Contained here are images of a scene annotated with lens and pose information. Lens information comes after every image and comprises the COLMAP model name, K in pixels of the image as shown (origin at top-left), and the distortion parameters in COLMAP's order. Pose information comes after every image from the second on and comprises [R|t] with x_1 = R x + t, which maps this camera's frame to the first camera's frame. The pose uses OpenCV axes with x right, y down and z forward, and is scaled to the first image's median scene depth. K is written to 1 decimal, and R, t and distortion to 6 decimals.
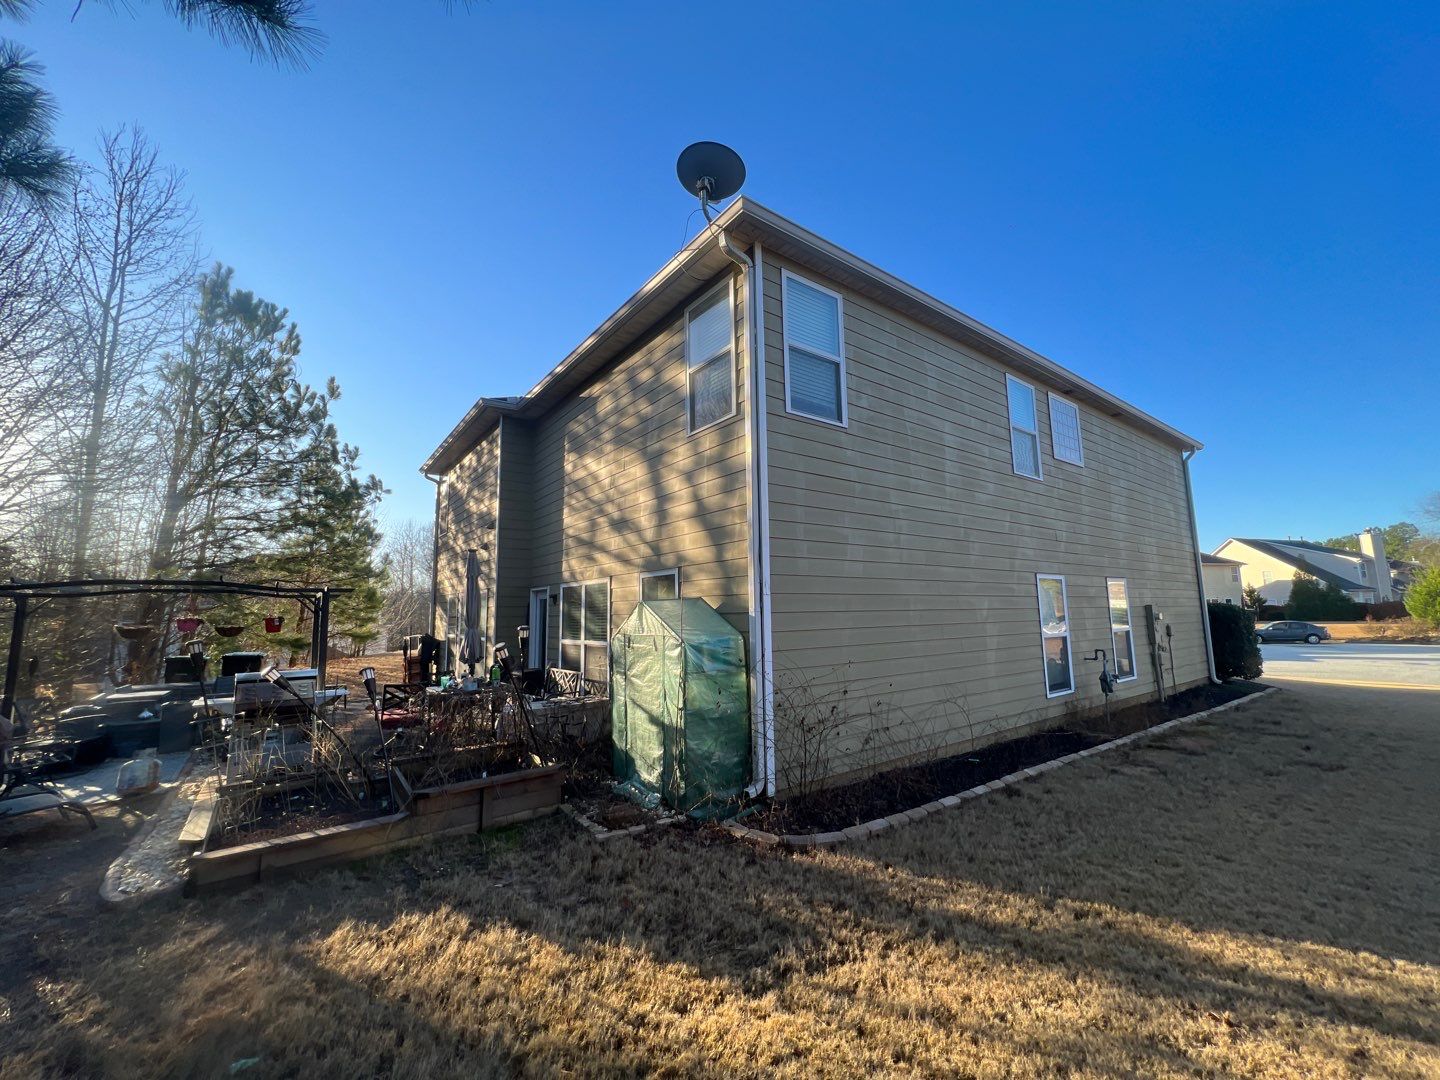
lens RADIAL K [[578.7, 0, 720.0], [0, 578.7, 540.0], [0, 0, 1]] dist [-0.000644, -0.000097]
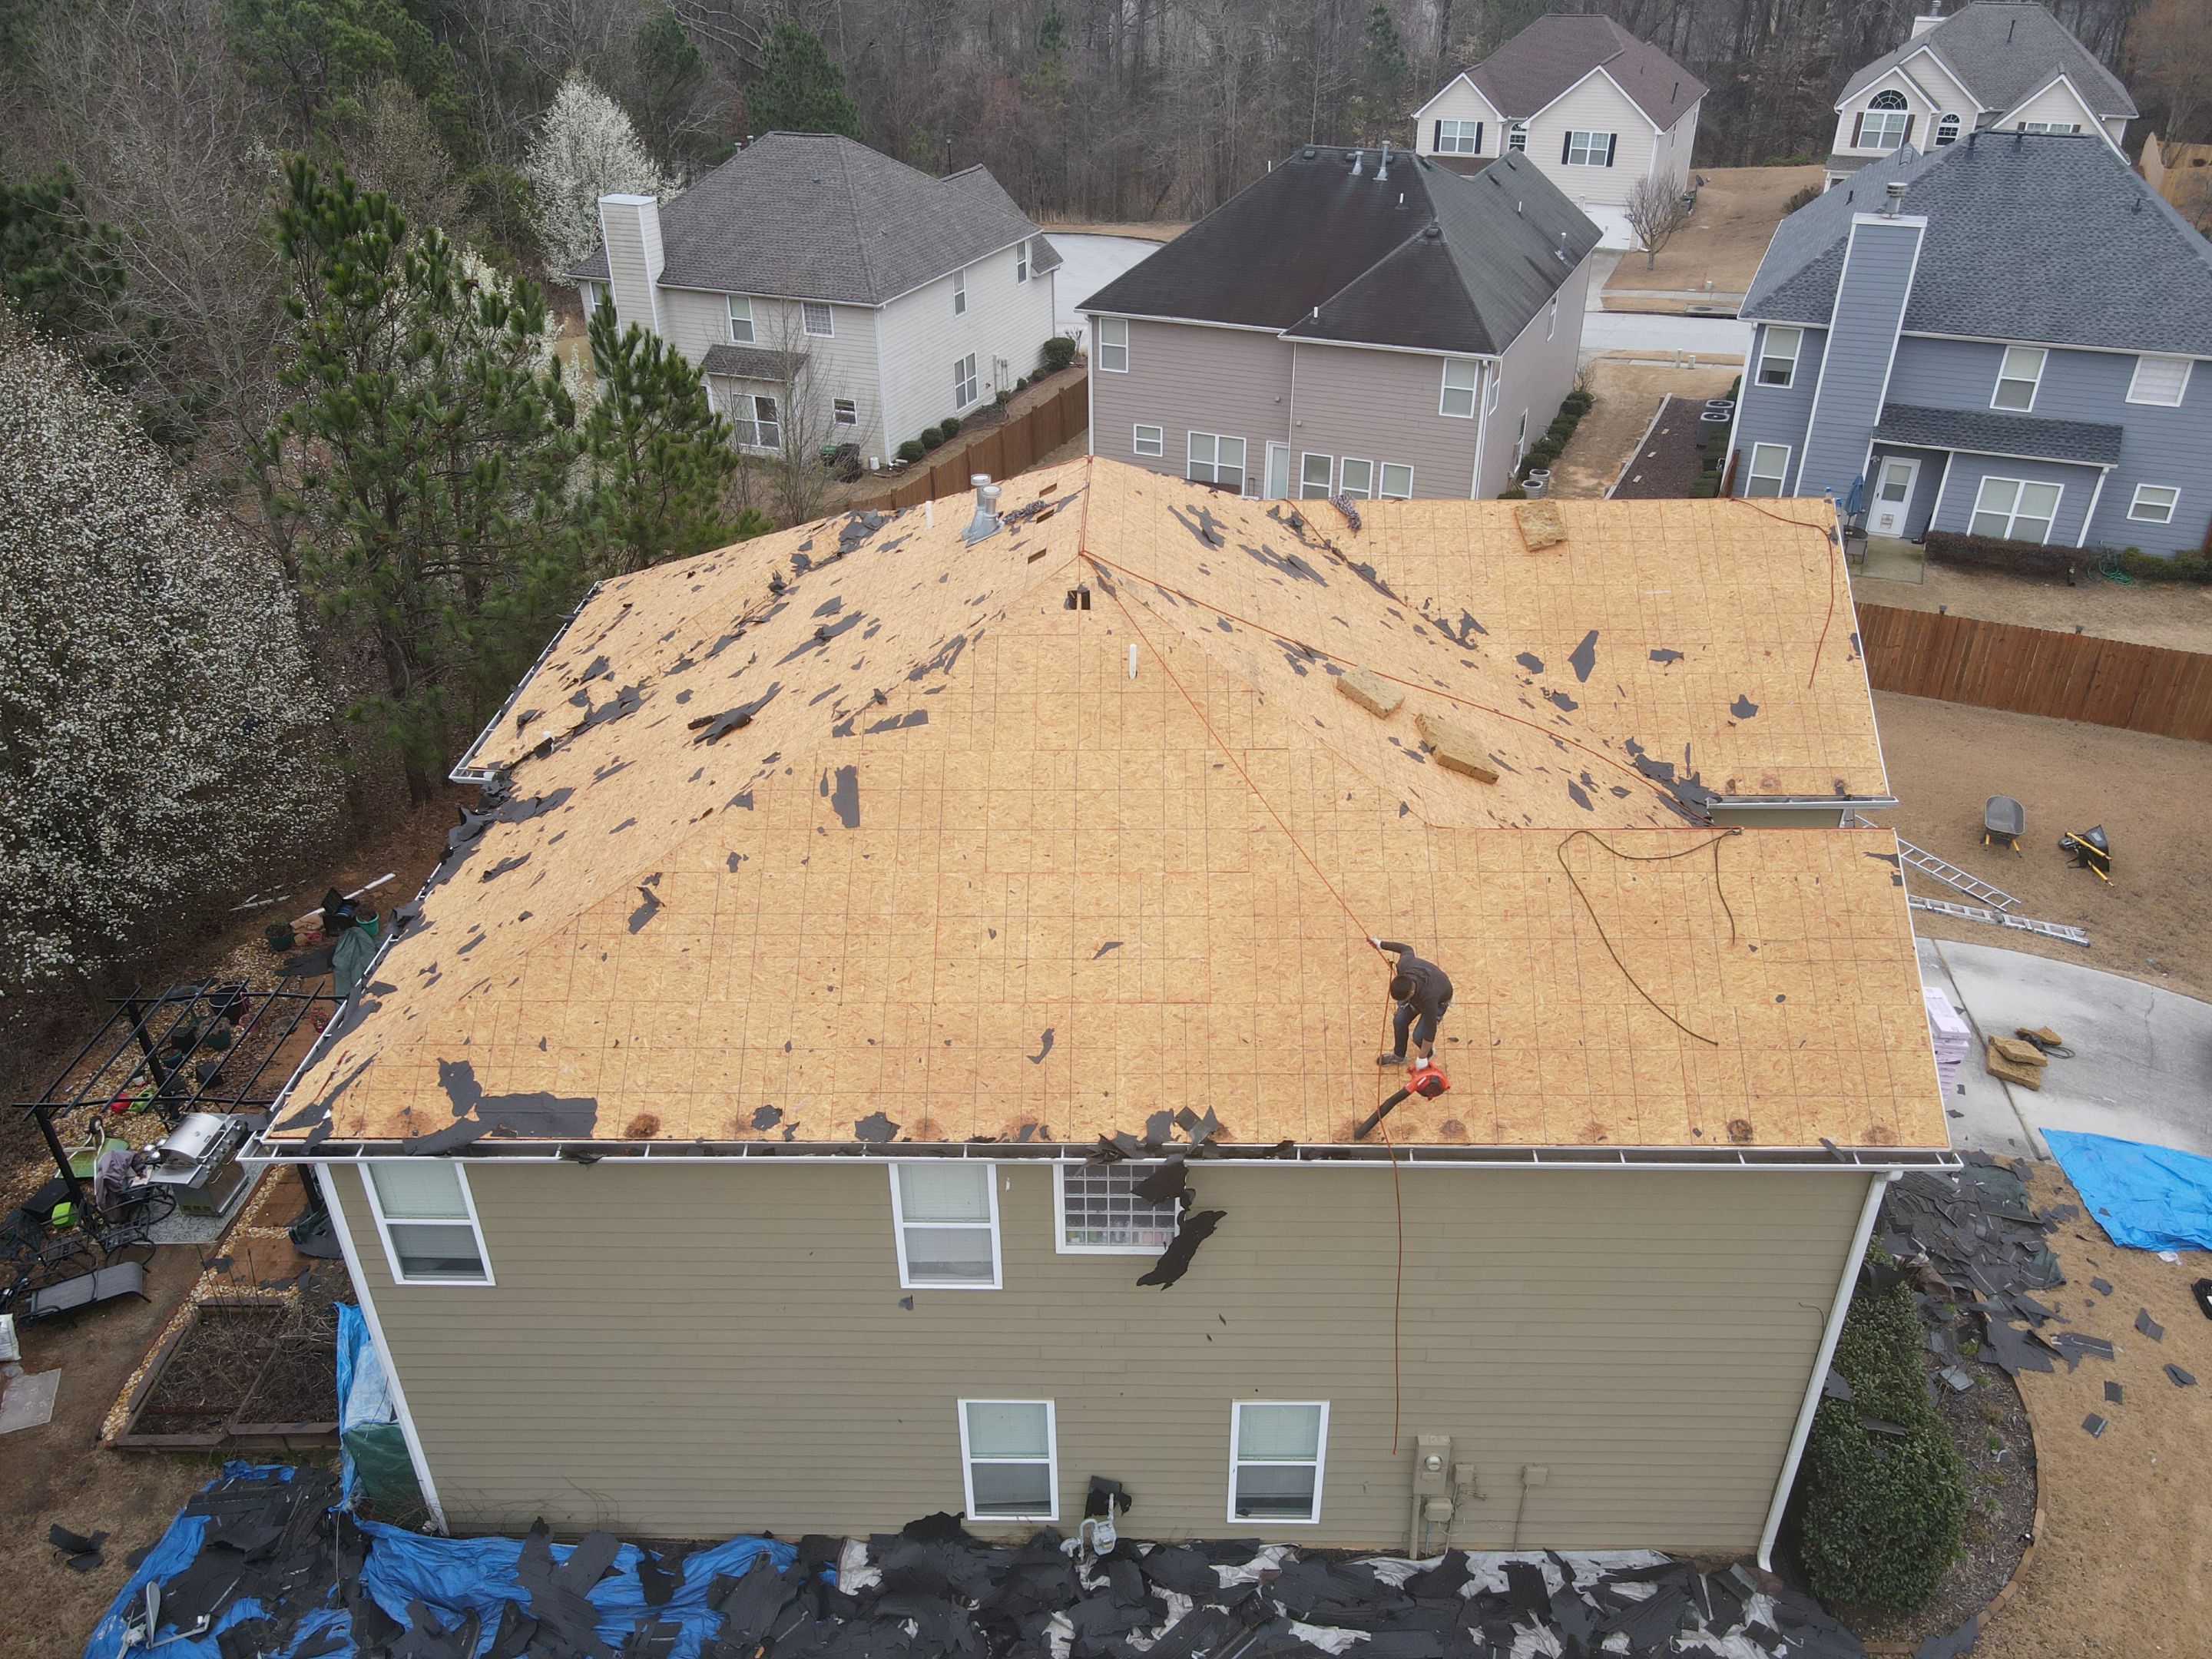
lens RADIAL K [[1647.2, 0, 1100.3], [0, 1647.2, 772.0], [0, 0, 1]] dist [-0.008127, -0.004632]
pose [[0.786792, 0.323897, -0.525404, 1.409114], [0.074597, 0.795104, 0.601868, -1.571325], [0.612694, -0.512738, 0.601420, 0.367772]]
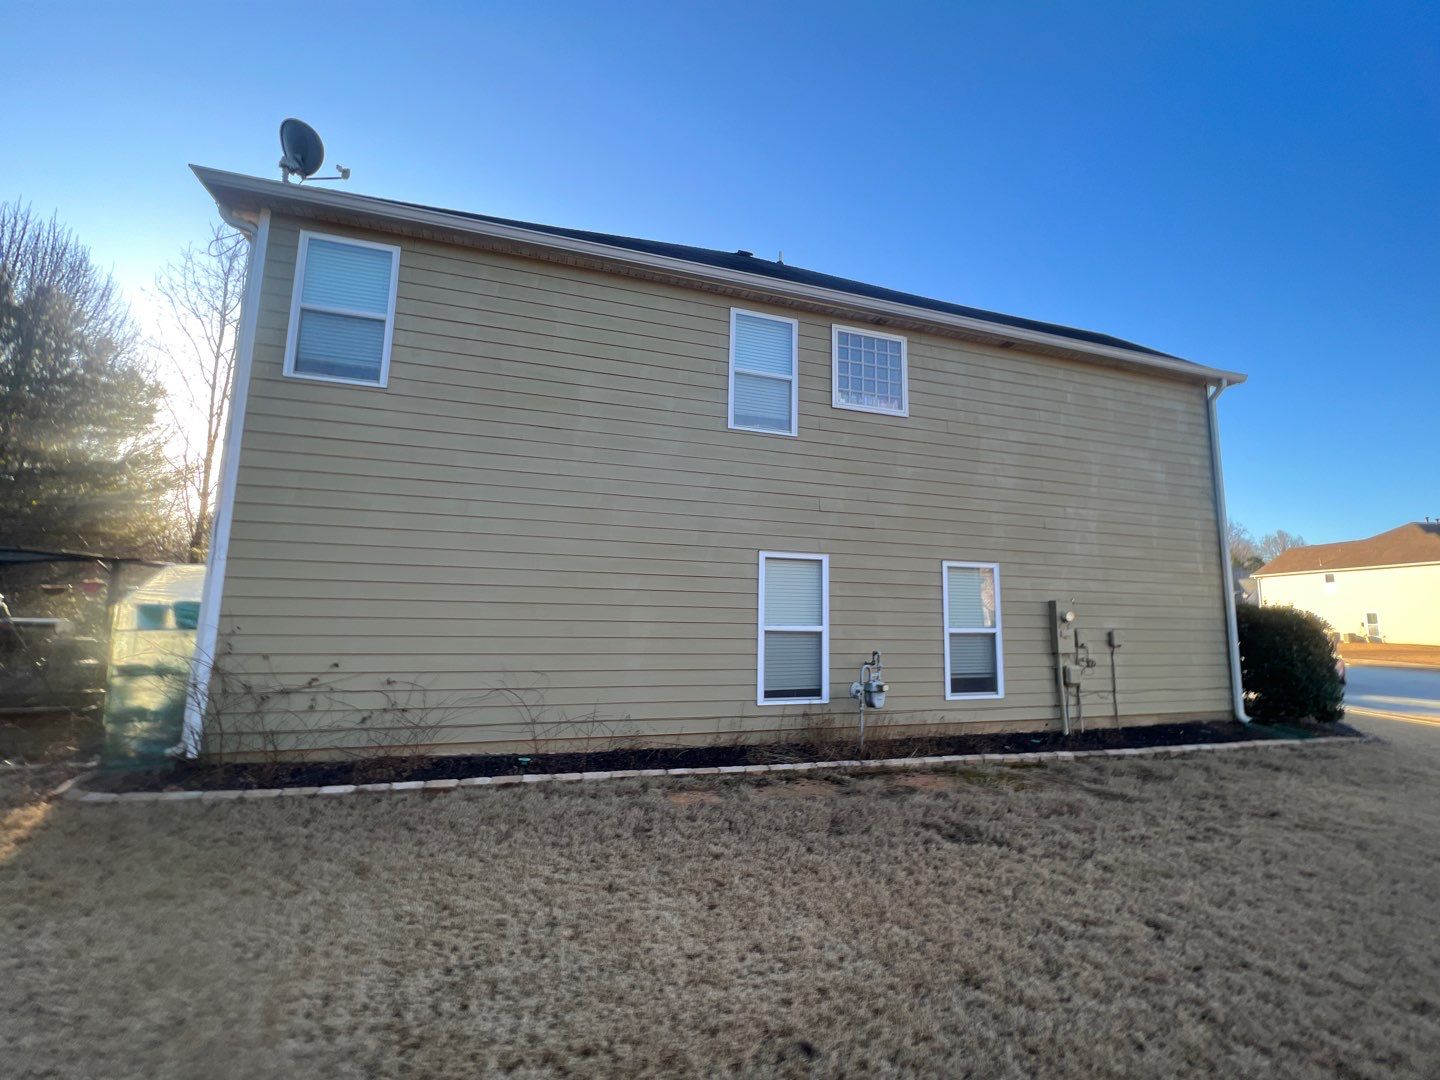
lens RADIAL K [[572.1, 0, 721.9], [0, 572.1, 552.9], [0, 0, 1]] dist [-0.006316, -0.000094]
pose [[0.937974, -0.005947, -0.346655, 0.781482], [0.010607, 0.999877, 0.011547, 0.051118], [0.346544, -0.014507, 0.937922, 0.237986]]
